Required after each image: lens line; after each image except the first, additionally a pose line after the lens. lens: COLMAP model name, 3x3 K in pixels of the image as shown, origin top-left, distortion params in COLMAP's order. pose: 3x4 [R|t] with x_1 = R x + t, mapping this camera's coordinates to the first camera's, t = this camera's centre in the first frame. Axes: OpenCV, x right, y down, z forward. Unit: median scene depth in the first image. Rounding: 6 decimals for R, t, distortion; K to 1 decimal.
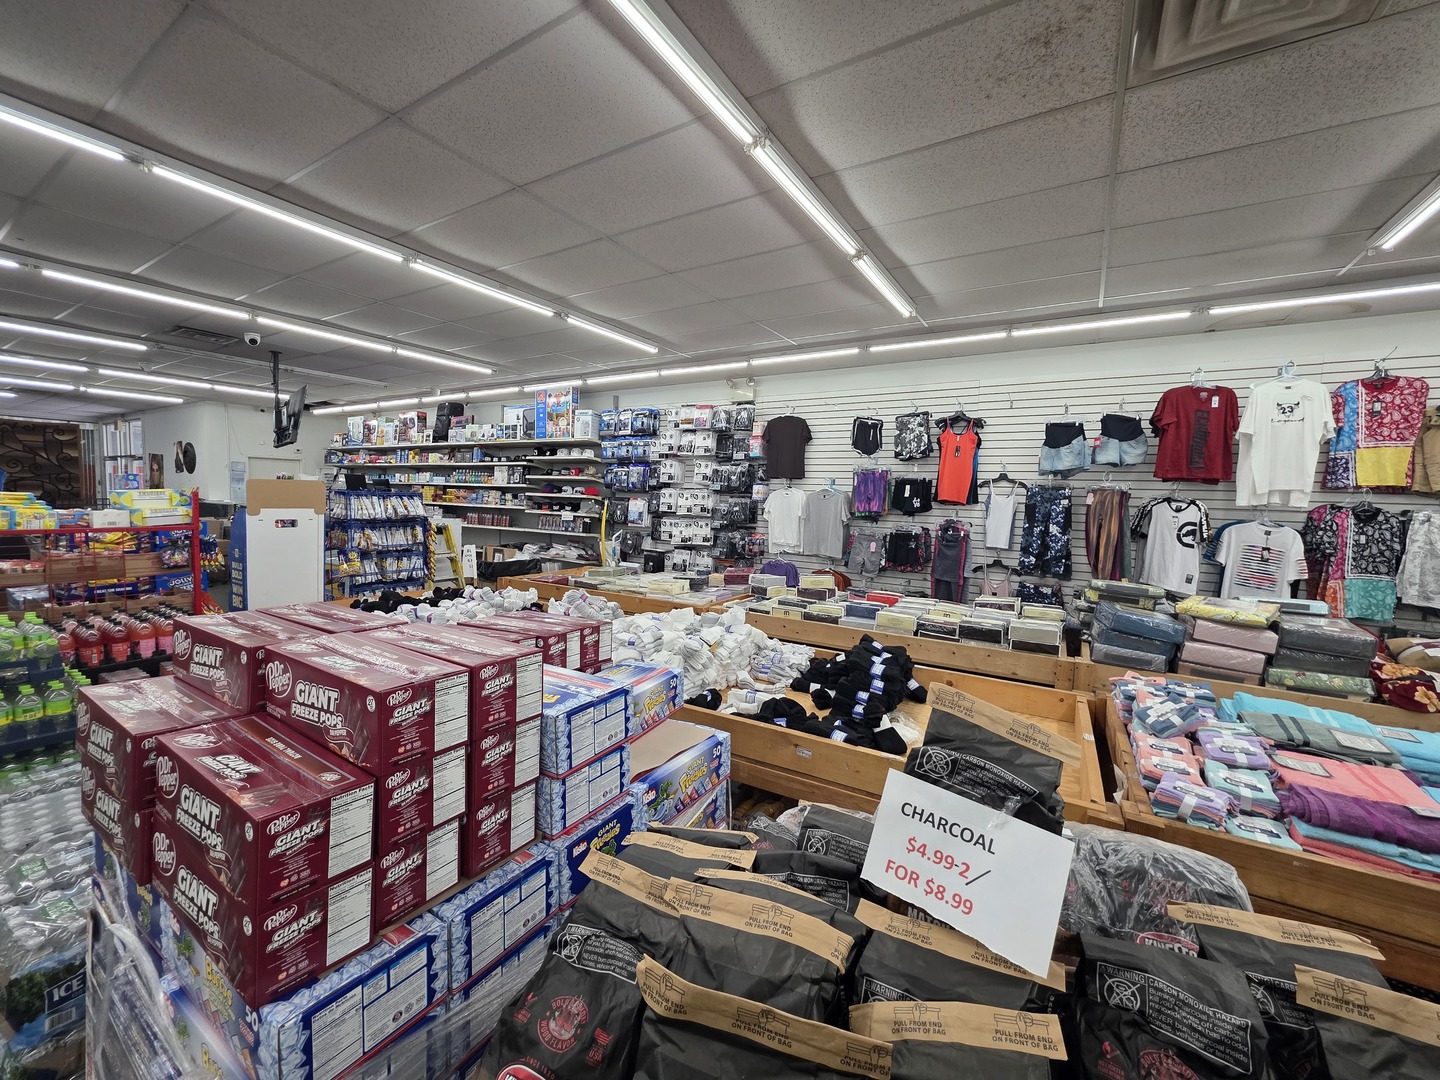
lens RADIAL K [[576.3, 0, 719.1], [0, 576.3, 534.3], [0, 0, 1]] dist [0.002347, -0.000208]
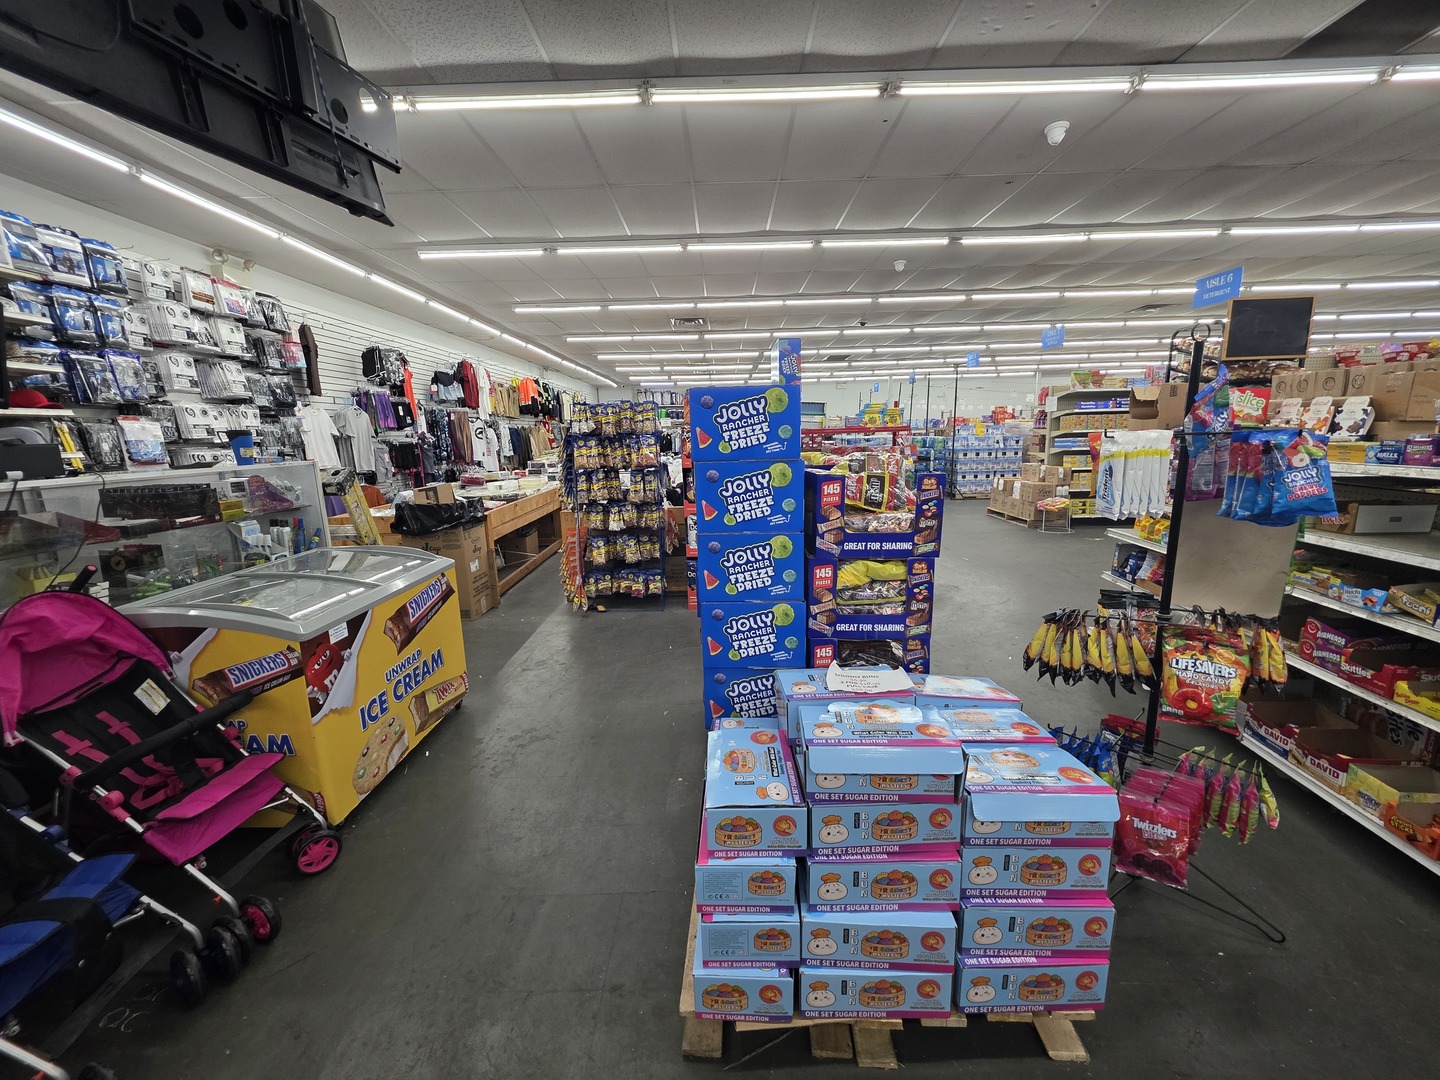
lens RADIAL K [[576.3, 0, 713.2], [0, 576.3, 538.4], [0, 0, 1]] dist [0.002347, -0.000208]
pose [[-0.526997, -0.170603, 0.832567, -1.427139], [0.068801, 0.967865, 0.241877, -0.074837], [-0.847077, 0.184750, -0.498325, 1.324801]]
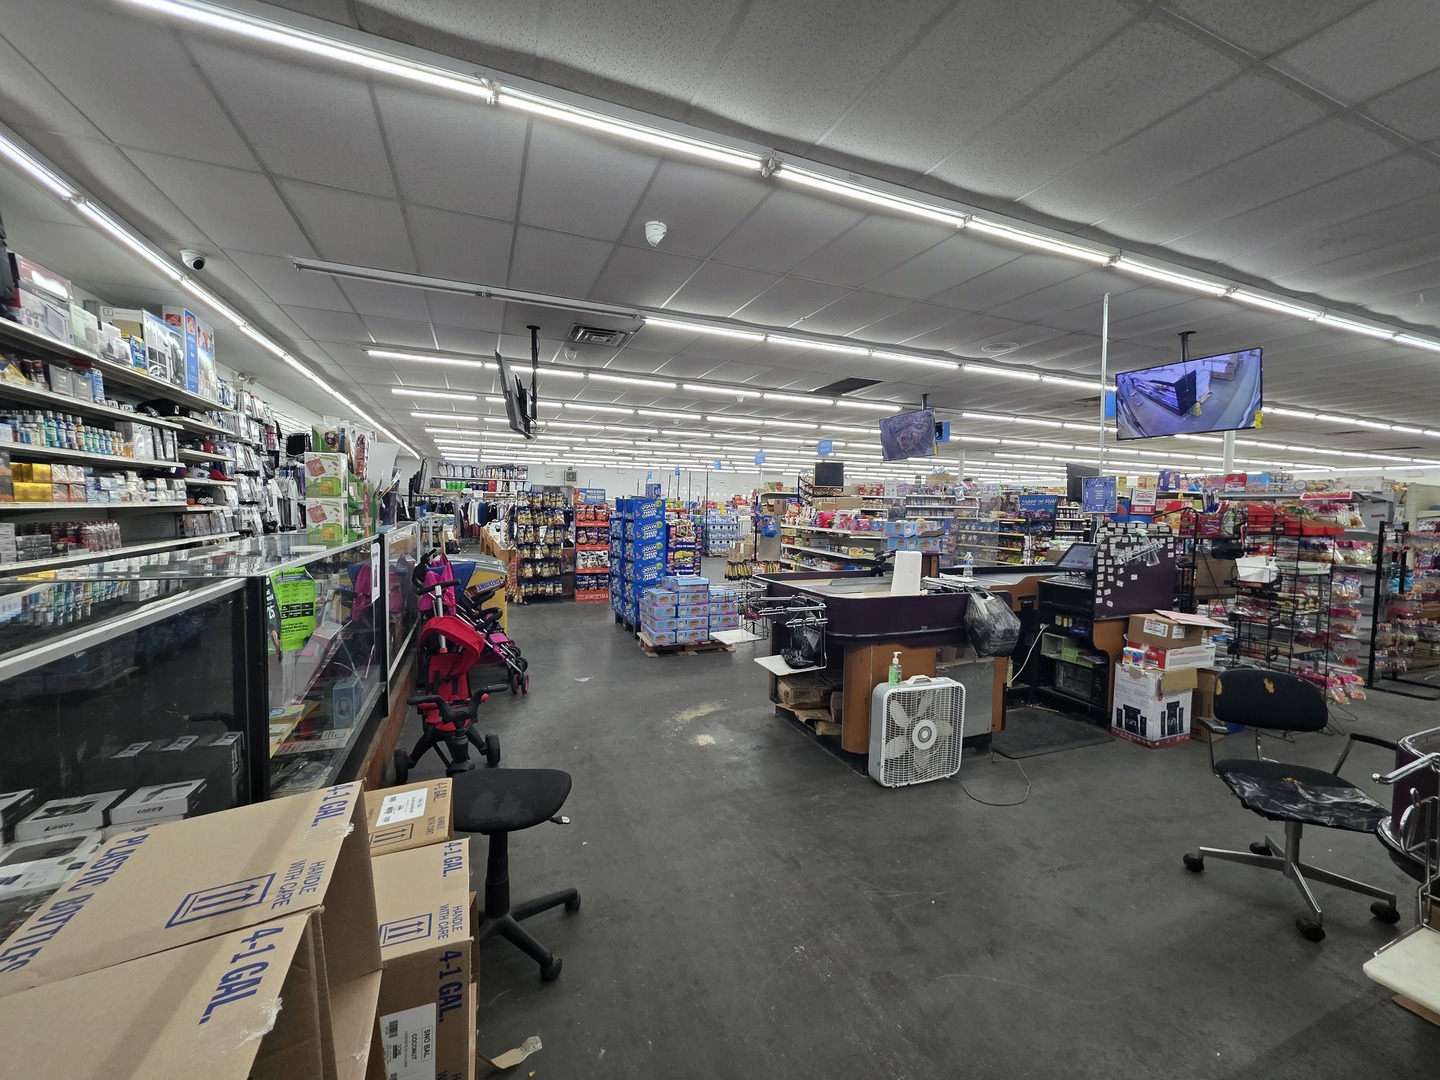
lens RADIAL K [[576.3, 0, 717.4], [0, 576.3, 534.8], [0, 0, 1]] dist [0.002347, -0.000208]
pose [[-0.818498, -0.074474, 0.569662, -1.943703], [-0.003767, 0.992237, 0.124306, -0.154730], [-0.574497, 0.099598, -0.812424, 2.026345]]
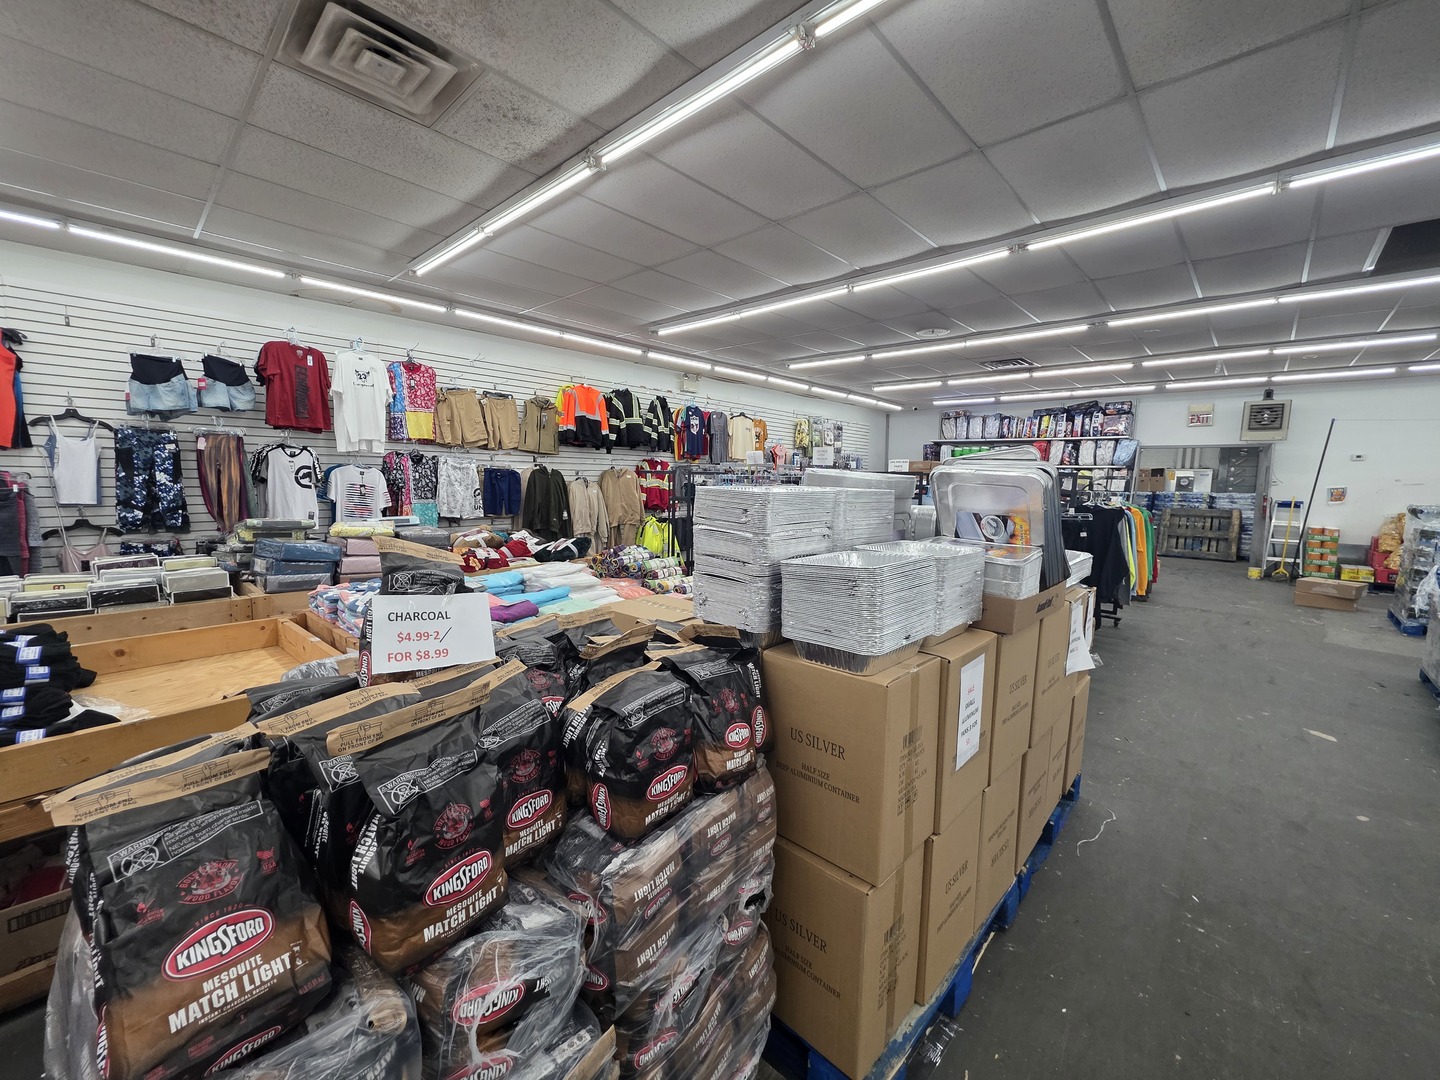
lens RADIAL K [[576.3, 0, 717.4], [0, 576.3, 537.0], [0, 0, 1]] dist [0.002347, -0.000208]
pose [[0.190728, -0.130619, 0.972914, -0.144155], [0.056981, 0.990910, 0.121865, 0.024212], [-0.979988, 0.032194, 0.196437, -0.013936]]
